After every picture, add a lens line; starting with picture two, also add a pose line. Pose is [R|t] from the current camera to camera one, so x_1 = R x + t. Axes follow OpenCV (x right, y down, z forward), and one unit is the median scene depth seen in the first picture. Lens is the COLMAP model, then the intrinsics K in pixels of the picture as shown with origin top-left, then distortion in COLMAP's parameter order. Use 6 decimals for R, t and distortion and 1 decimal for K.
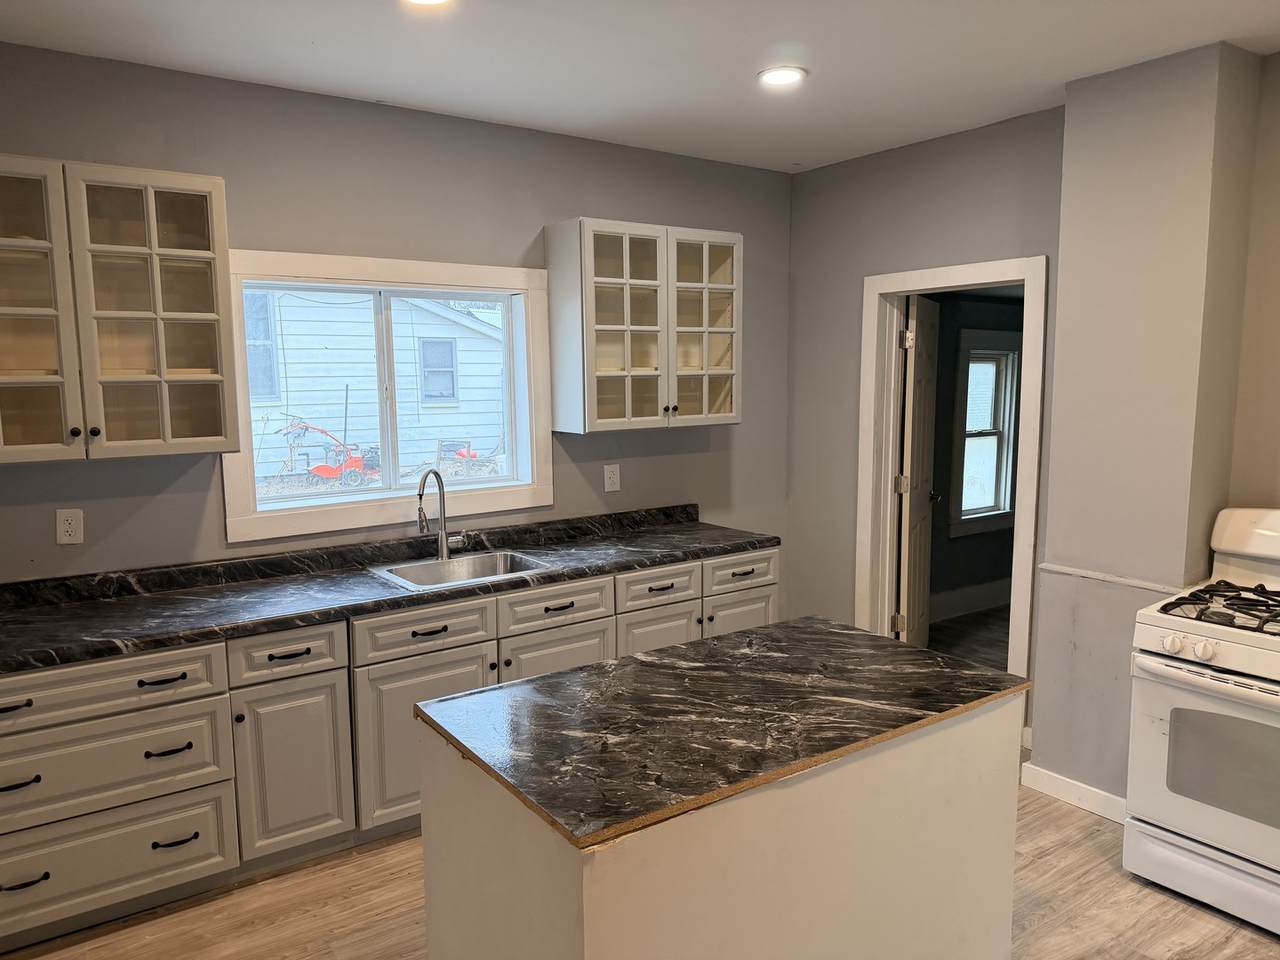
lens RADIAL K [[900.3, 0, 636.3], [0, 900.3, 484.6], [0, 0, 1]] dist [0.056648, -0.062170]
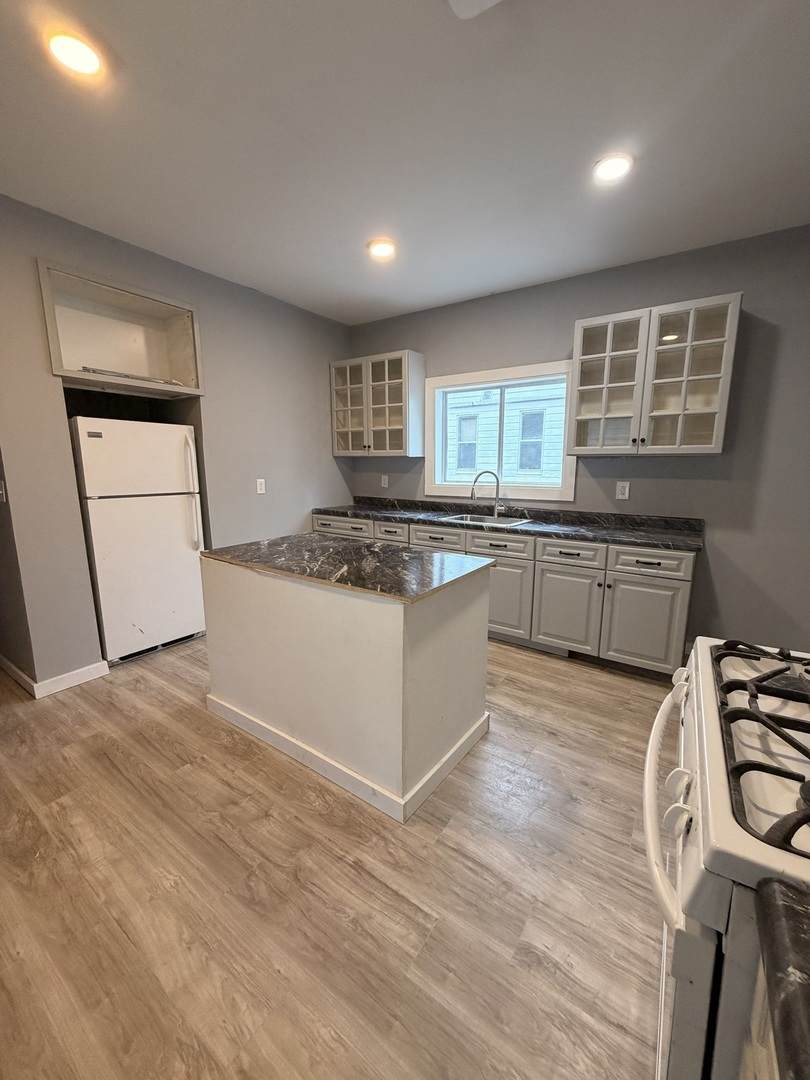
lens RADIAL K [[431.7, 0, 396.9], [0, 431.7, 537.0], [0, 0, 1]] dist [0.000000, 0.000179]
pose [[0.334053, 0.169153, -0.927252, 0.626996], [-0.130532, 0.982588, 0.132222, 0.027041], [0.933472, 0.076867, 0.350316, 0.464360]]
